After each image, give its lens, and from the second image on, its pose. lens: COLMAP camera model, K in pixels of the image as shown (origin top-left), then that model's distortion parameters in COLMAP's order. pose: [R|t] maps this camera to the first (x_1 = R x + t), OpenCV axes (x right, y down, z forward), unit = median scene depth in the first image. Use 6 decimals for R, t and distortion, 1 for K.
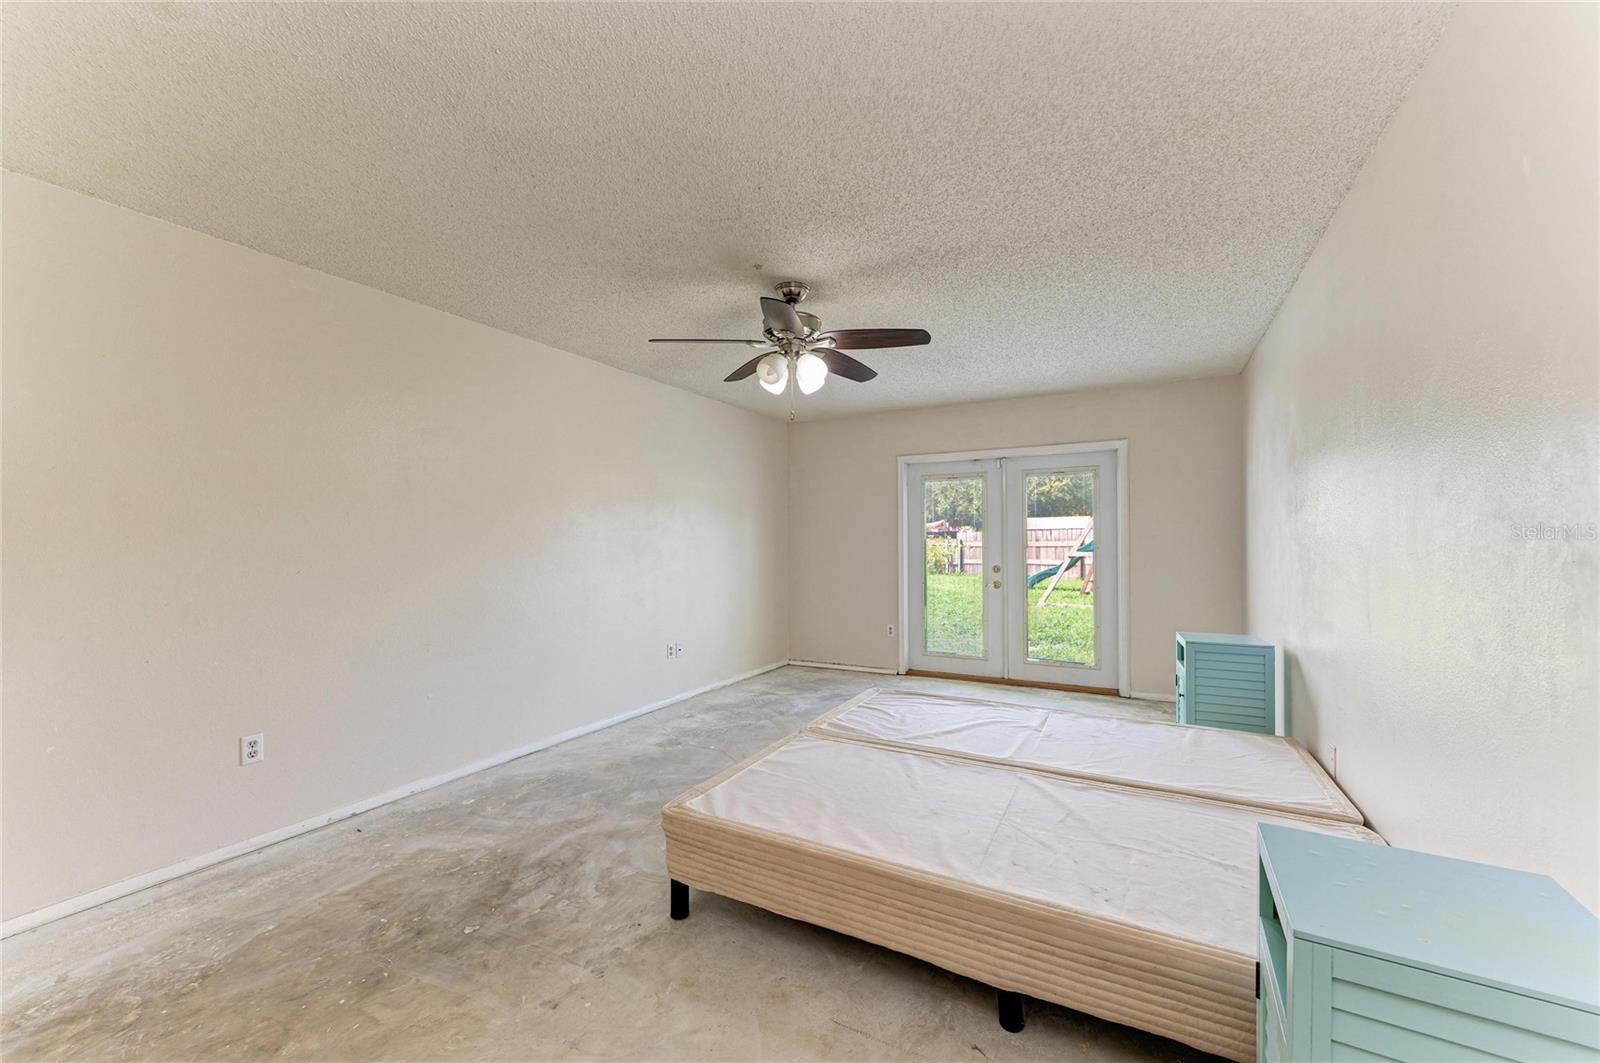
lens RADIAL K [[629.5, 0, 801.4], [0, 629.5, 535.2], [0, 0, 1]] dist [0.011007, -0.003036]
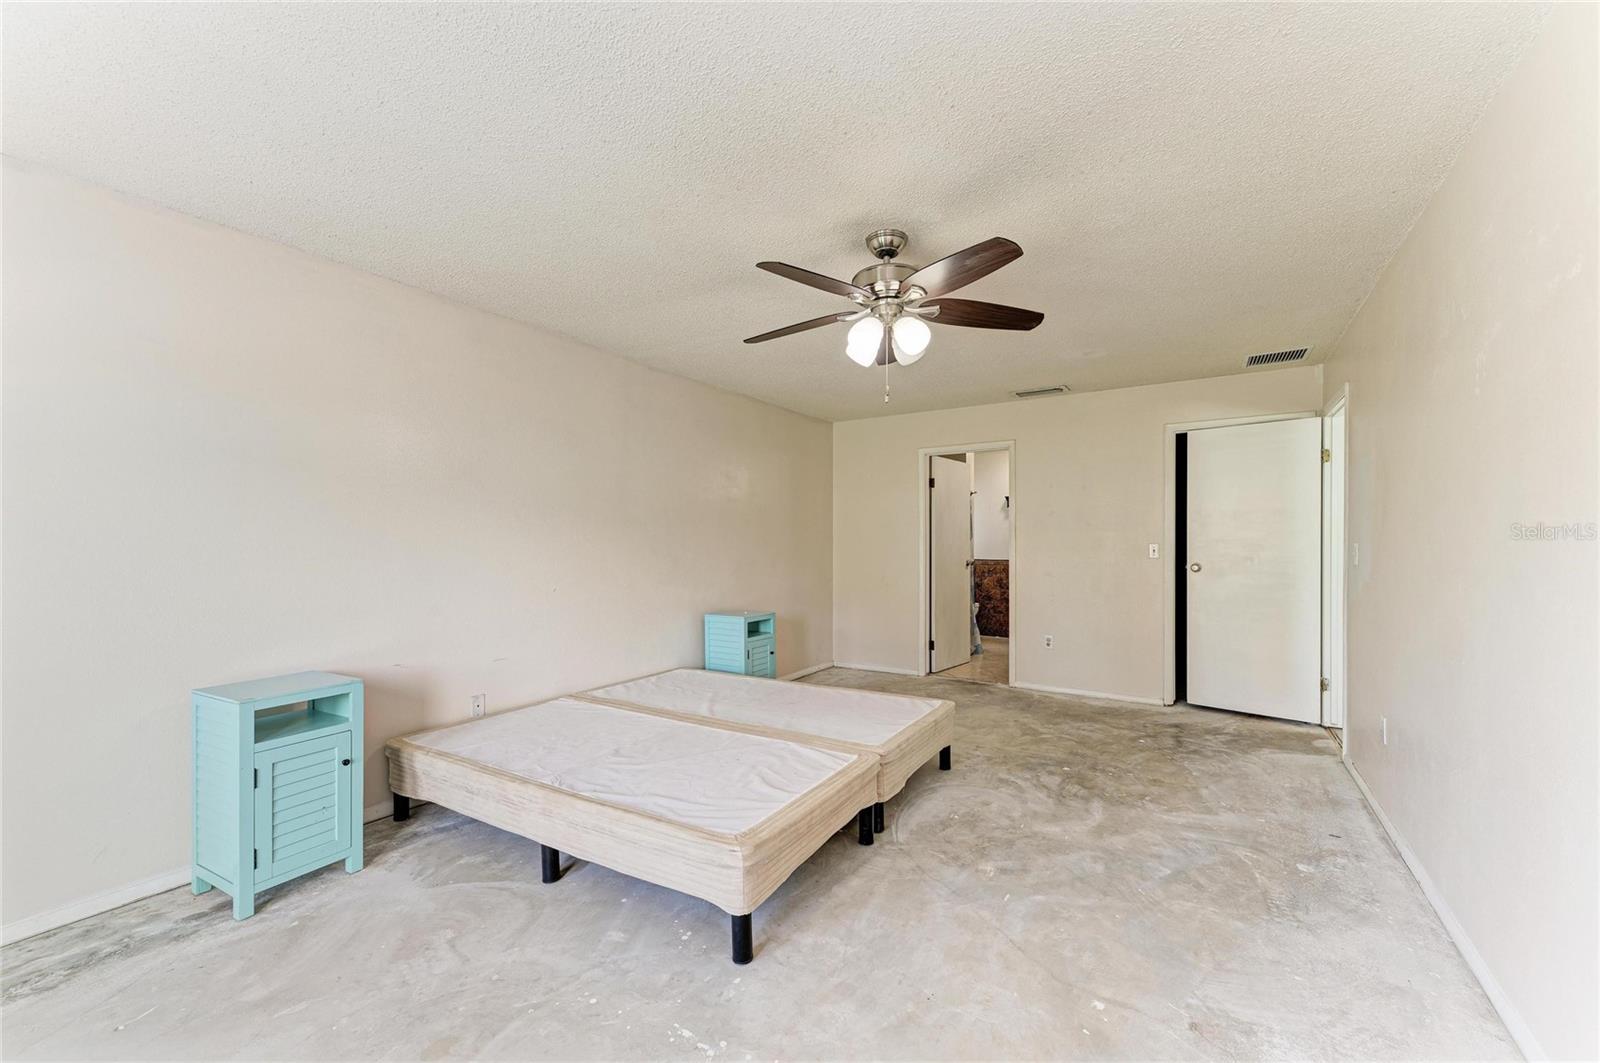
lens RADIAL K [[629.5, 0, 796.7], [0, 629.5, 538.4], [0, 0, 1]] dist [0.011007, -0.003036]
pose [[-0.997046, 0.008661, 0.076320, 0.042760], [0.007521, 0.999856, -0.015201, 0.015878], [-0.076441, -0.014582, -0.996967, 1.830054]]
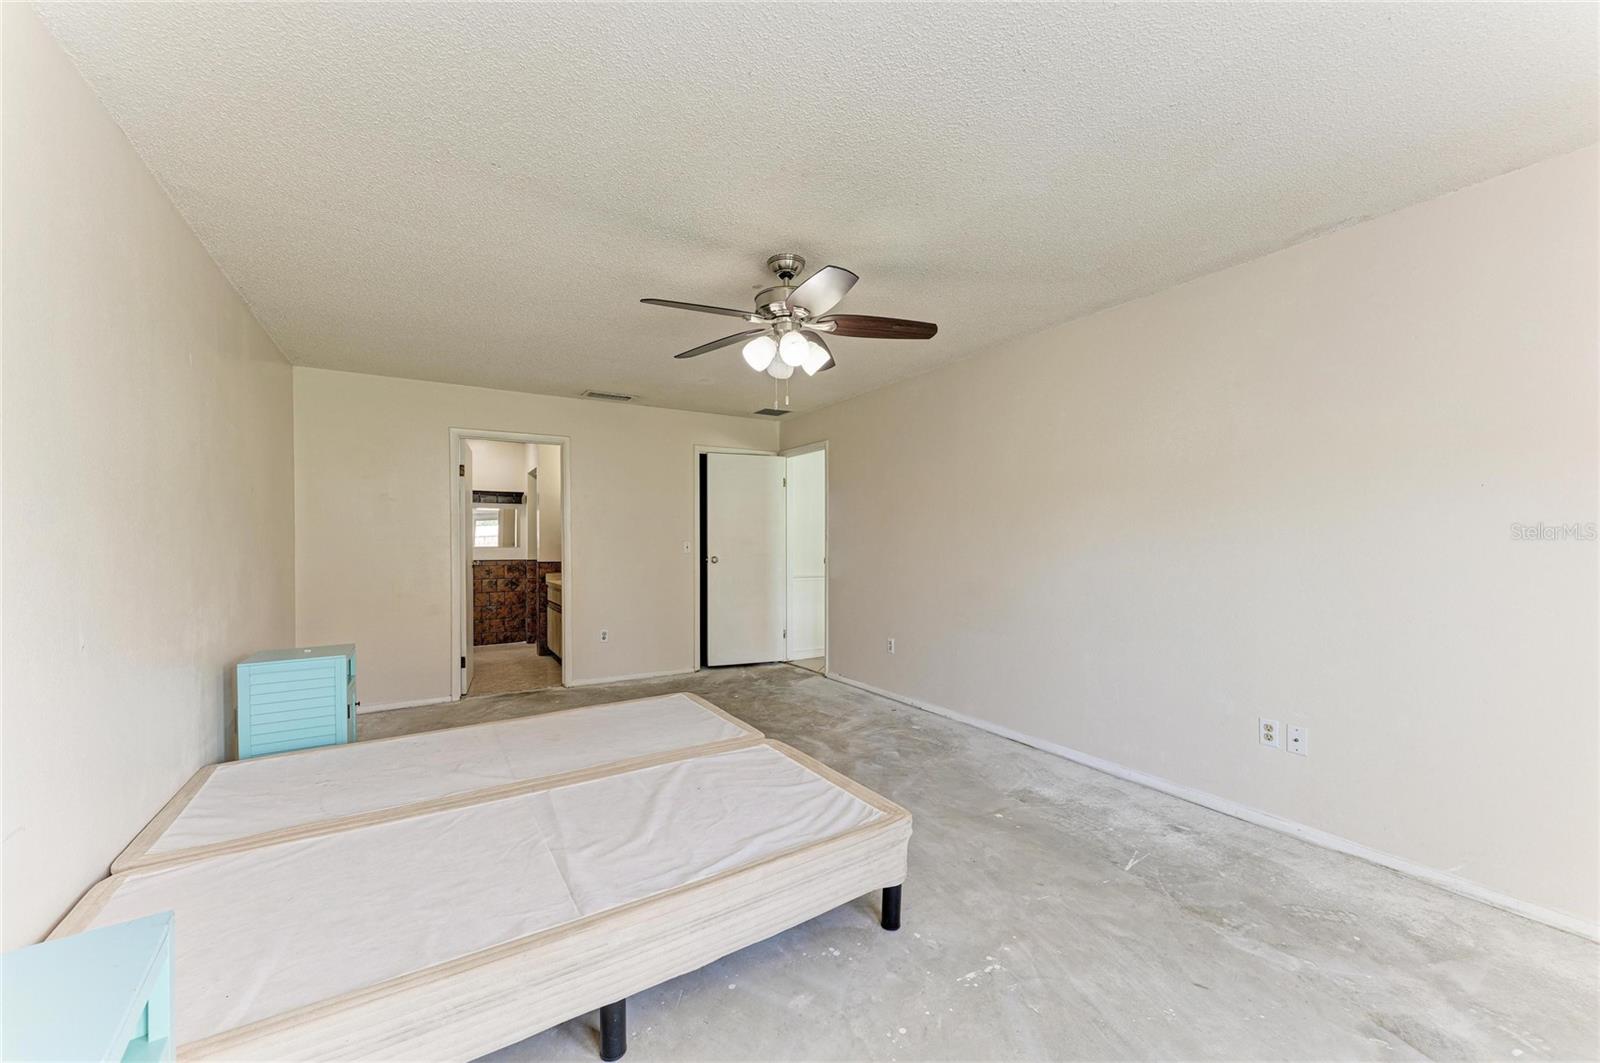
lens RADIAL K [[629.5, 0, 819.2], [0, 629.5, 537.7], [0, 0, 1]] dist [0.011007, -0.003036]
pose [[-0.488595, 0.005199, -0.872495, 0.759488], [0.013783, 0.999903, -0.001760, 0.009690], [0.872402, -0.012885, -0.488619, 1.475965]]
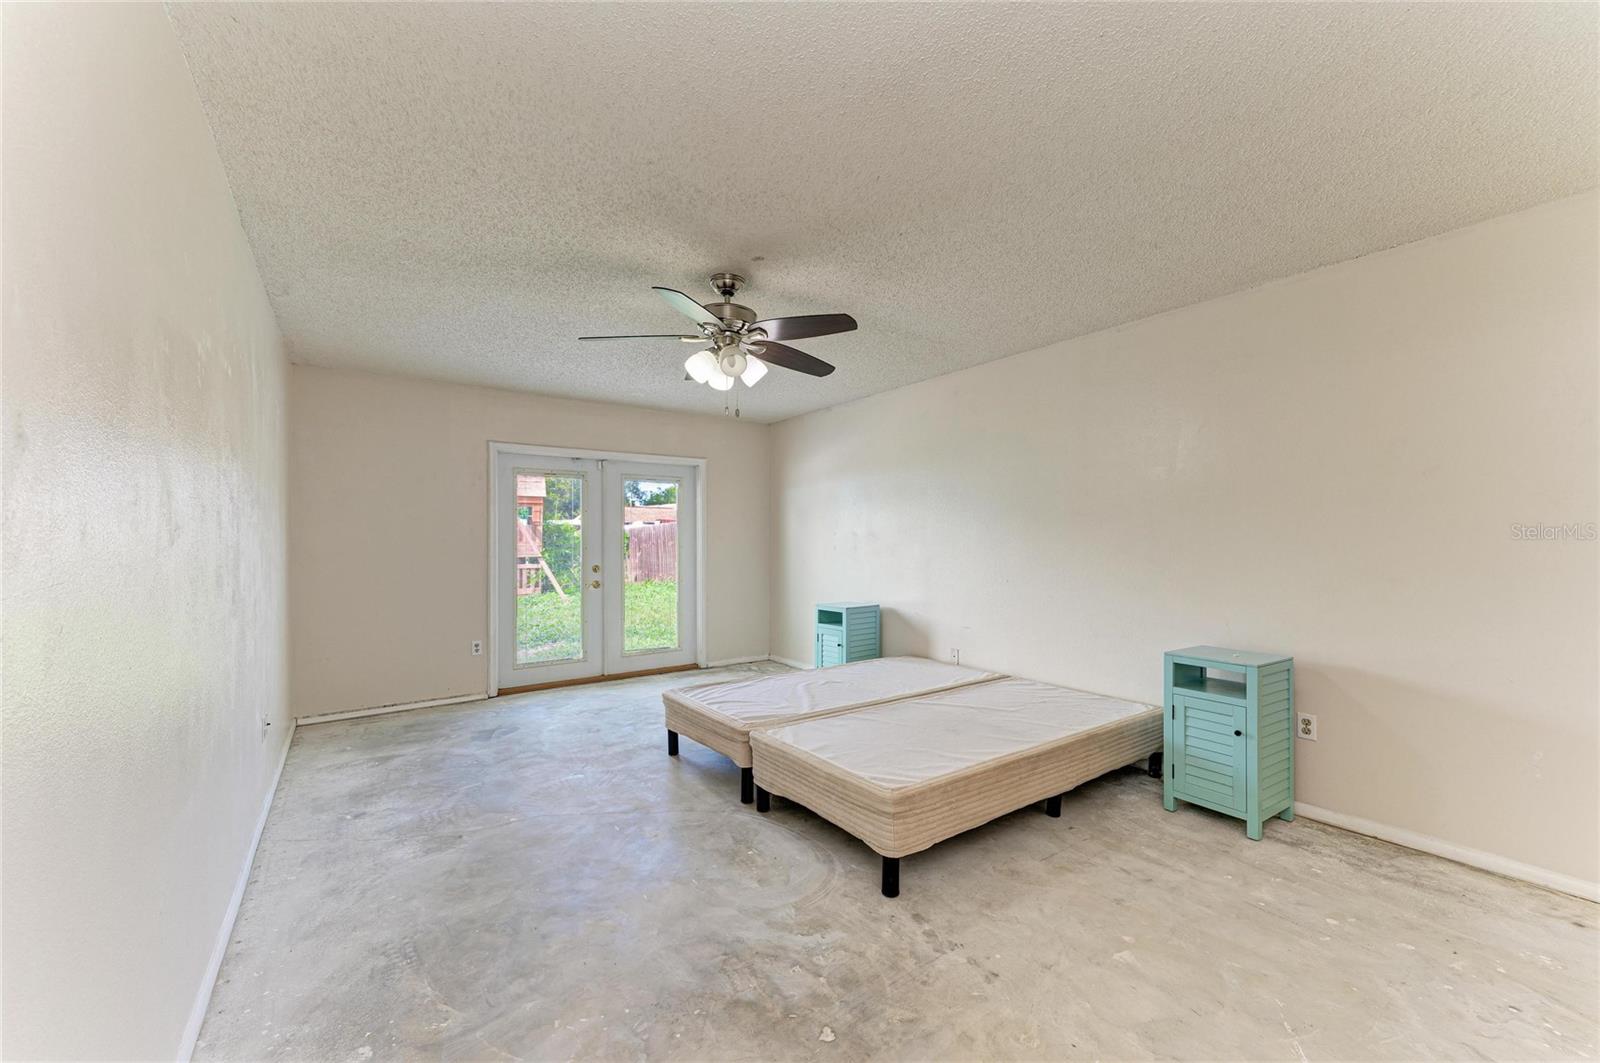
lens RADIAL K [[629.5, 0, 815.3], [0, 629.5, 537.5], [0, 0, 1]] dist [0.011007, -0.003036]
pose [[0.431575, 0.005264, 0.902062, -0.822061], [-0.006576, 0.999975, -0.002690, 0.006560], [-0.902053, -0.004771, 0.431598, 0.451556]]
